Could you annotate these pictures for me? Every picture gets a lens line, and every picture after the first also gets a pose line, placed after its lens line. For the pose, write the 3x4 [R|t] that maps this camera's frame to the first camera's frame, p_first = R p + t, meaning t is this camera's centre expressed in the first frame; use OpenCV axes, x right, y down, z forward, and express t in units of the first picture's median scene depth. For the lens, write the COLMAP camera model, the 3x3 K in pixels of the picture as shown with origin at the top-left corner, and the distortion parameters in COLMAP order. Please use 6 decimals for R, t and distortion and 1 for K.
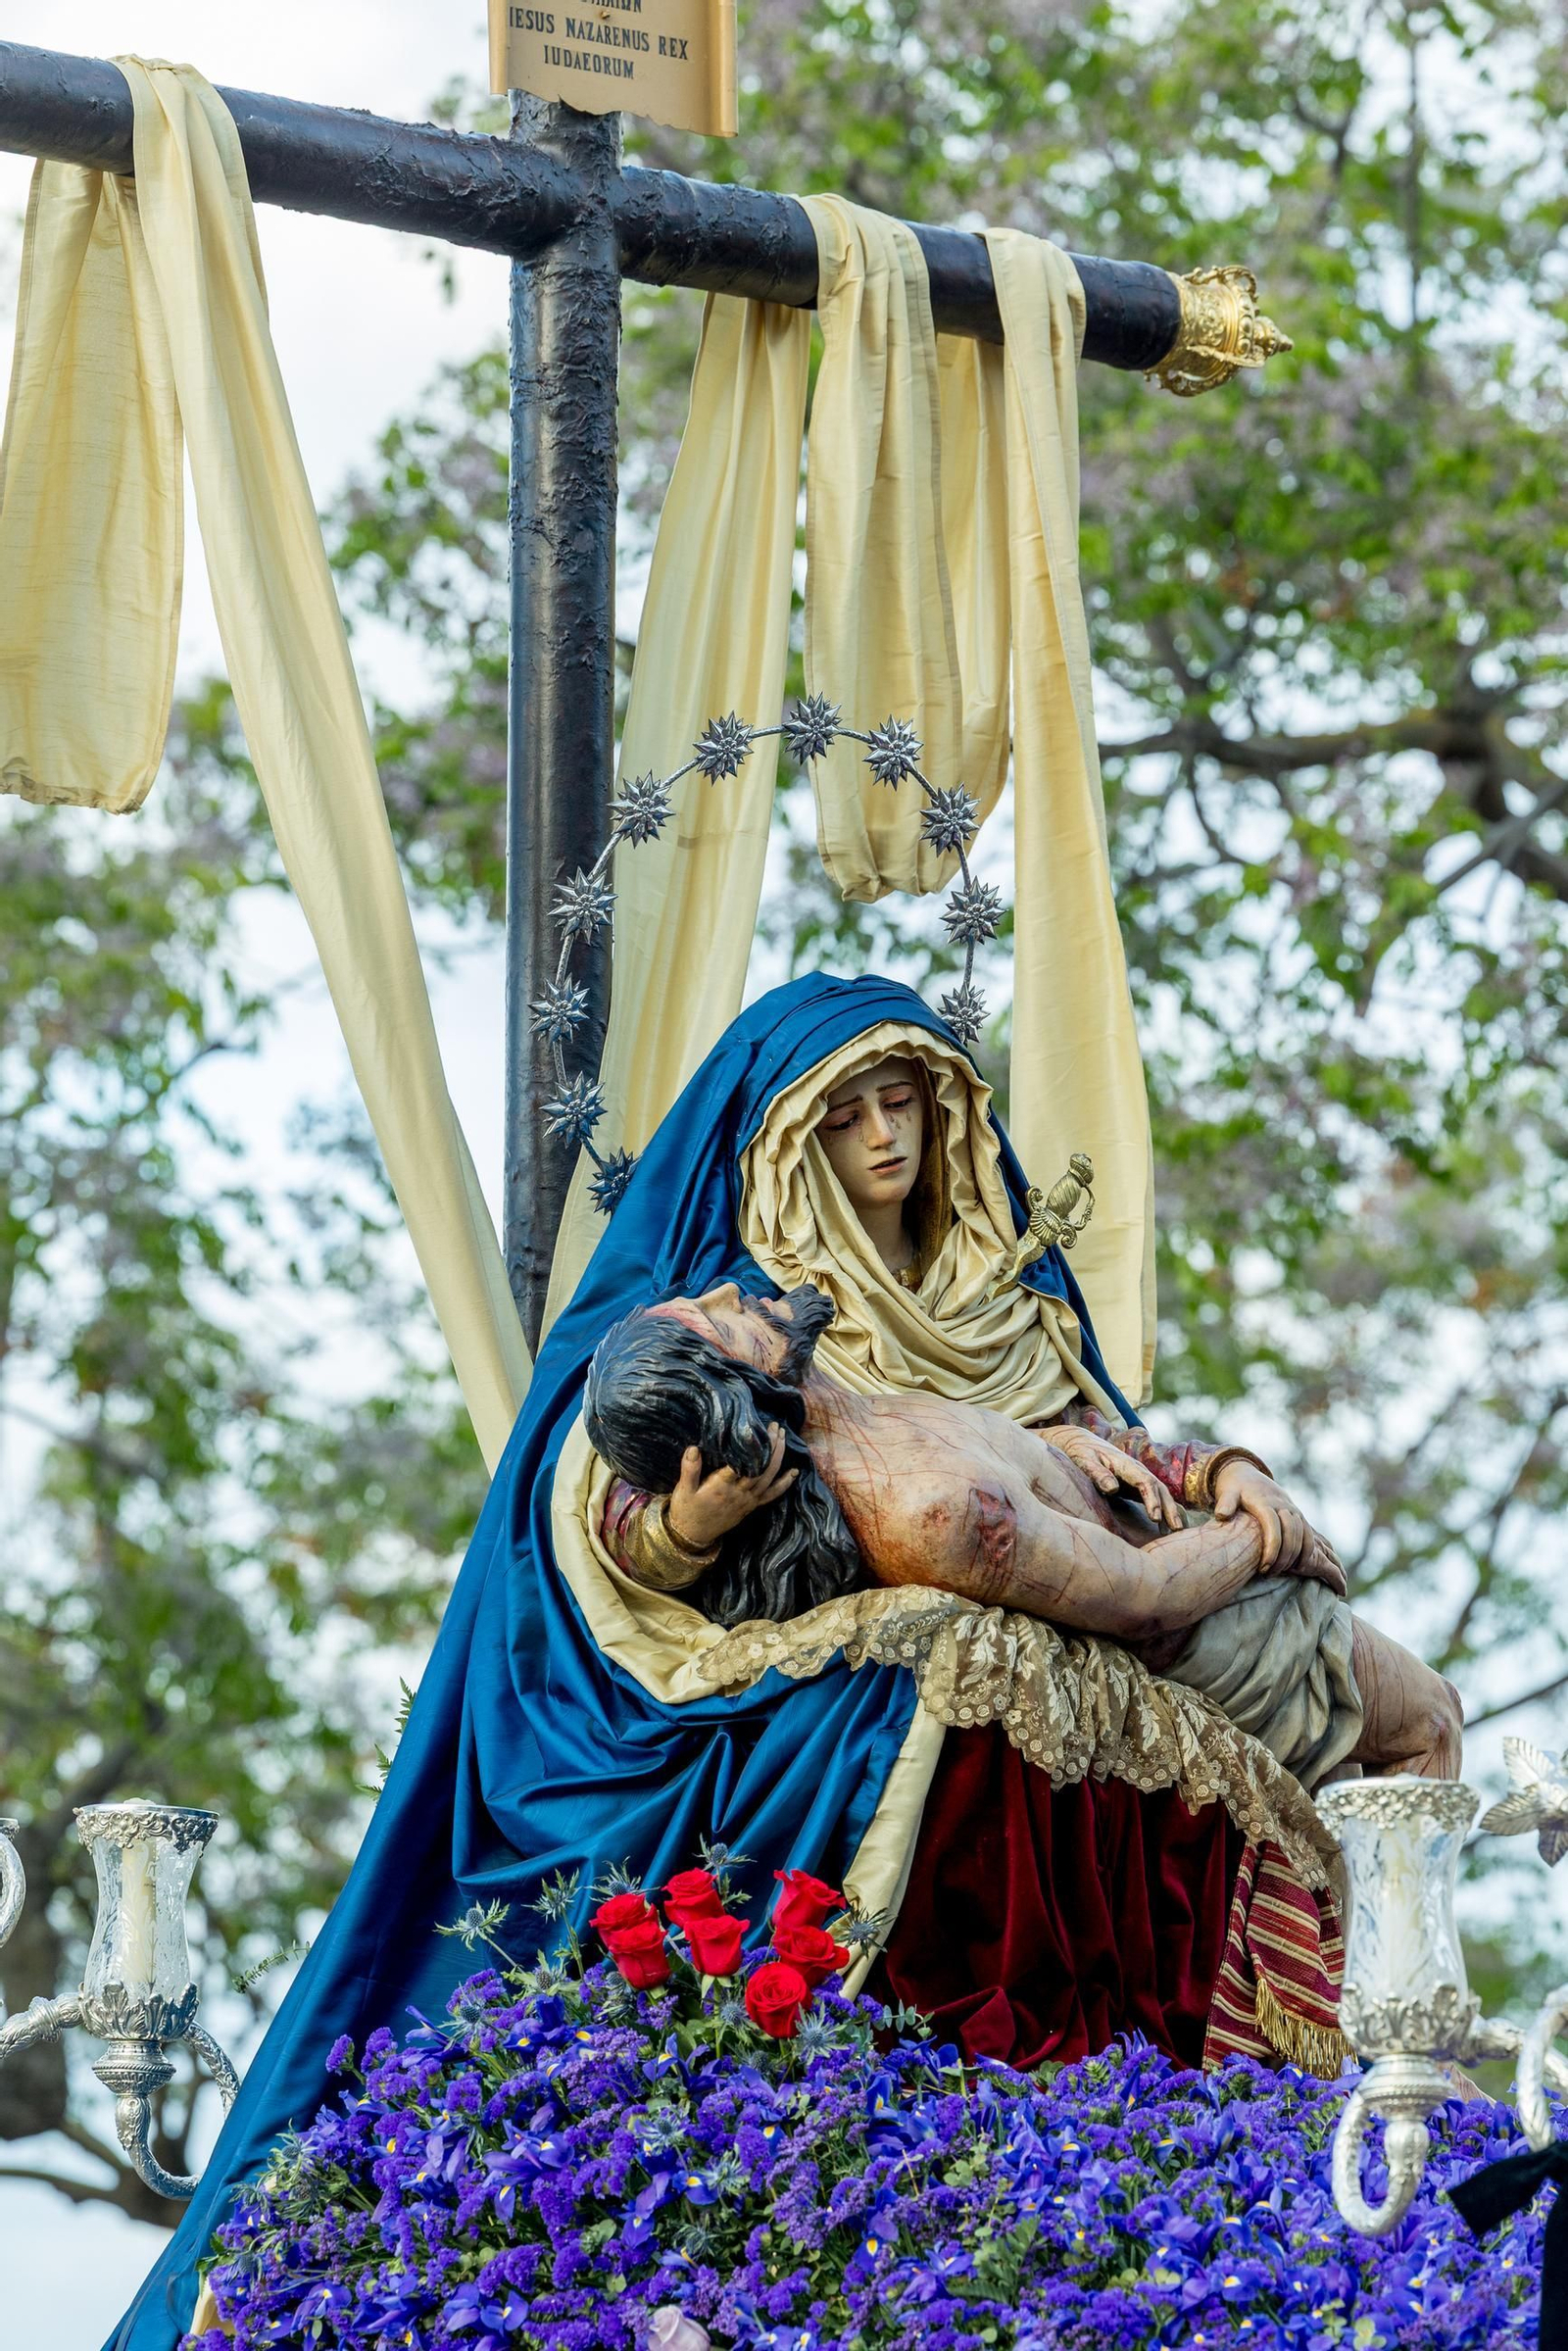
lens RADIAL K [[13055.9, 0, 784.8], [0, 13055.9, 1176.0], [0, 0, 1]] dist [-0.720523, 0.000000]
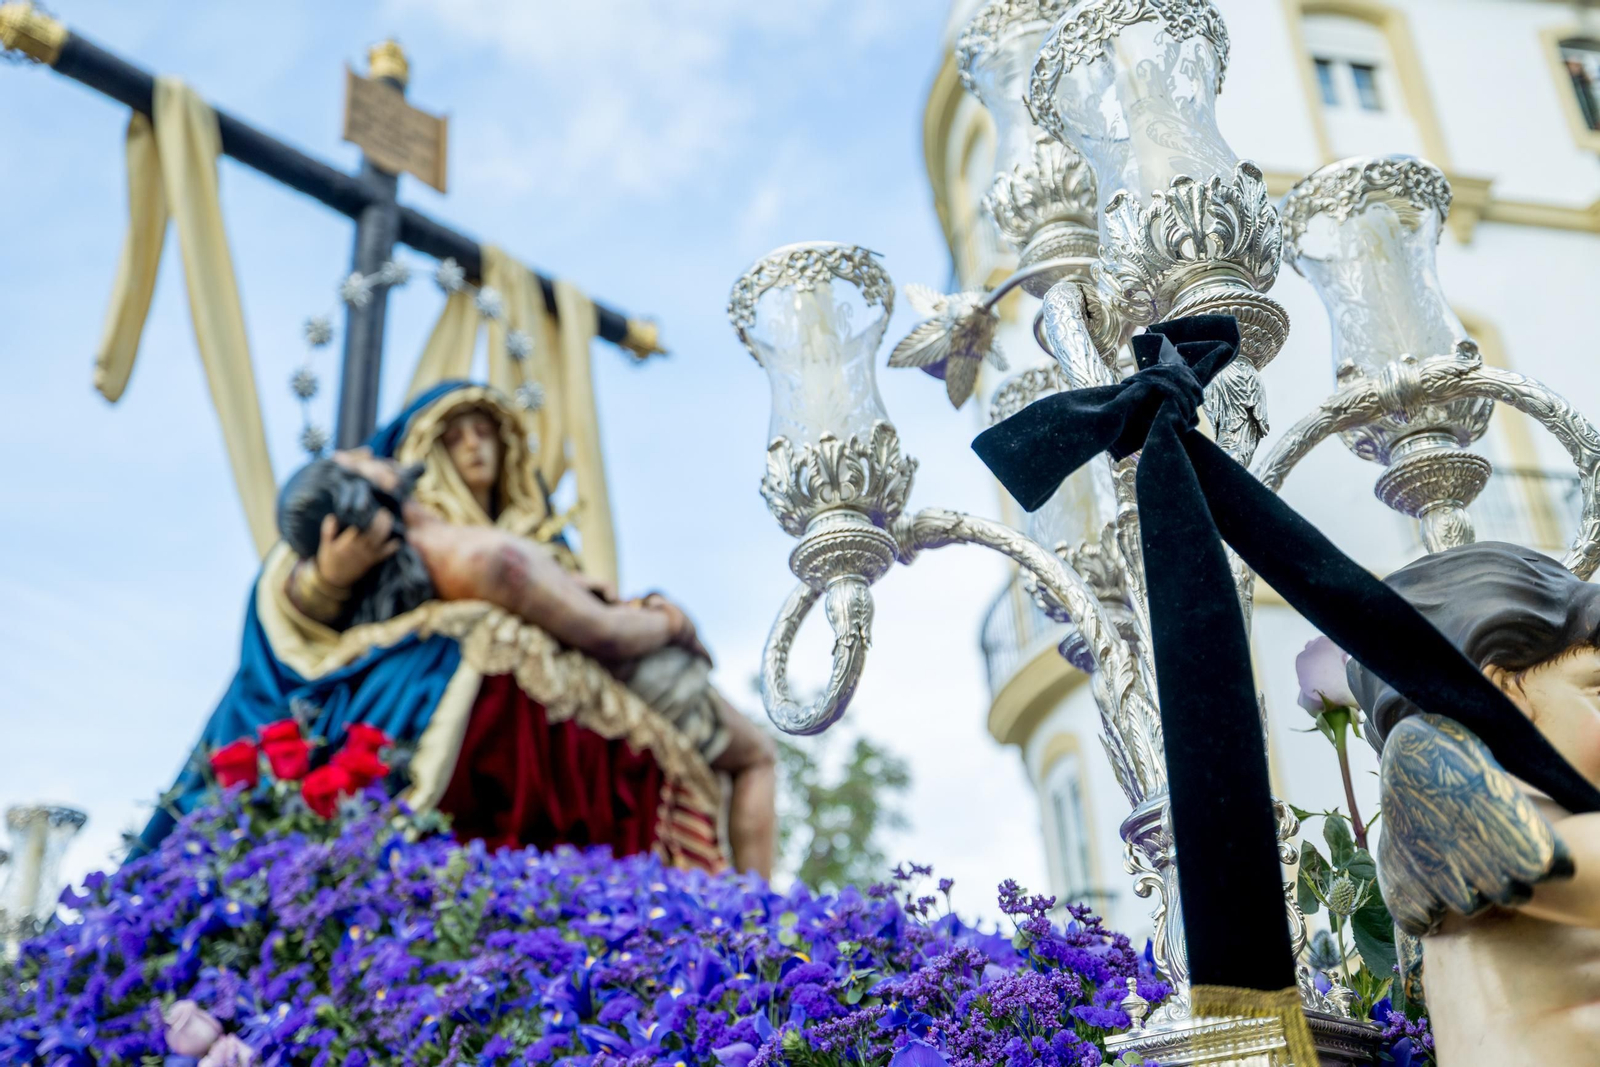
lens RADIAL K [[1609.9, 0, 795.2], [0, 1609.9, 527.1], [0, 0, 1]] dist [0.045155, 0.000000]
pose [[0.993380, -0.010549, 0.114386, 0.028405], [0.047044, 0.945800, -0.321323, 0.091043], [-0.104797, 0.324577, 0.940036, 0.792576]]
